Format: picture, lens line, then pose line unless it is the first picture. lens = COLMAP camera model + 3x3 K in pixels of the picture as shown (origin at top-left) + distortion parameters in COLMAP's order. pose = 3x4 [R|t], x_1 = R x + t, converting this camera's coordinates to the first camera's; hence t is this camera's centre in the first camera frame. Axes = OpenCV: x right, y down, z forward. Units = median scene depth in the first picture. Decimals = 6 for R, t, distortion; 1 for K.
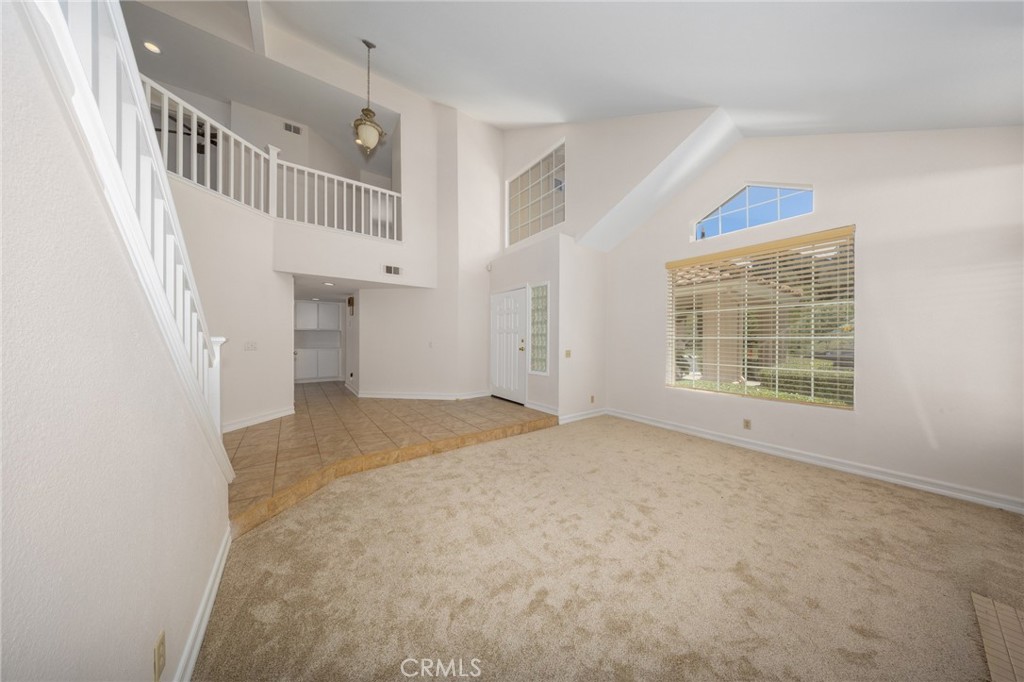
lens RADIAL K [[315.5, 0, 511.9], [0, 315.5, 339.2], [0, 0, 1]] dist [0.006390, 0.000547]
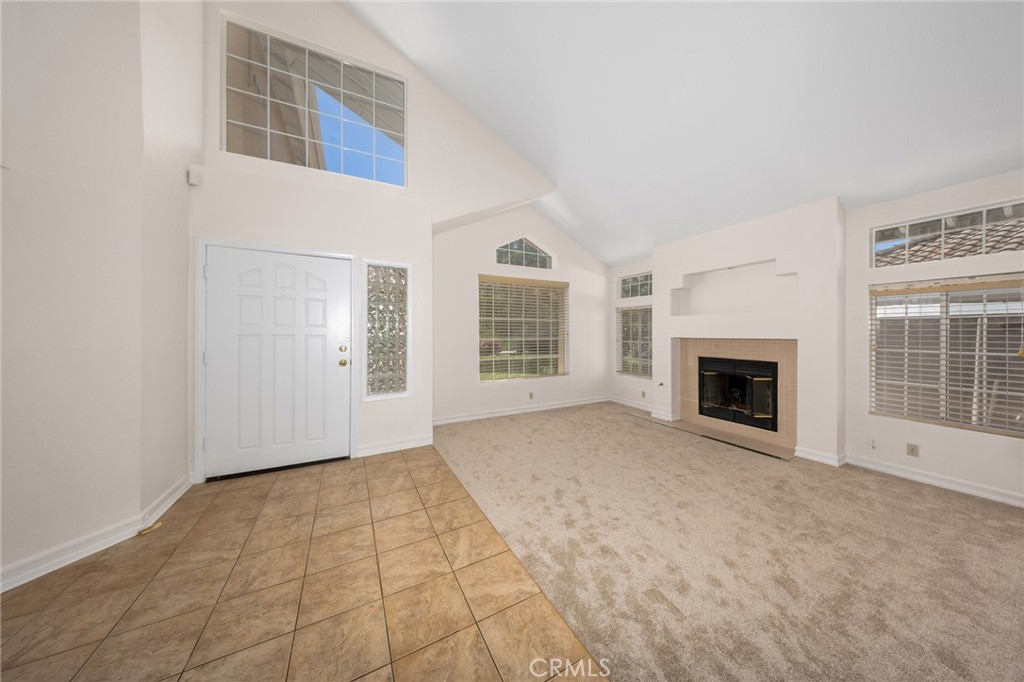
lens RADIAL K [[315.5, 0, 512.9], [0, 315.5, 333.8], [0, 0, 1]] dist [0.006390, 0.000547]
pose [[0.093447, -0.005048, 0.995611, -0.719000], [-0.004554, 0.999975, 0.005498, -0.037987], [-0.995614, -0.005048, 0.093421, 0.864457]]
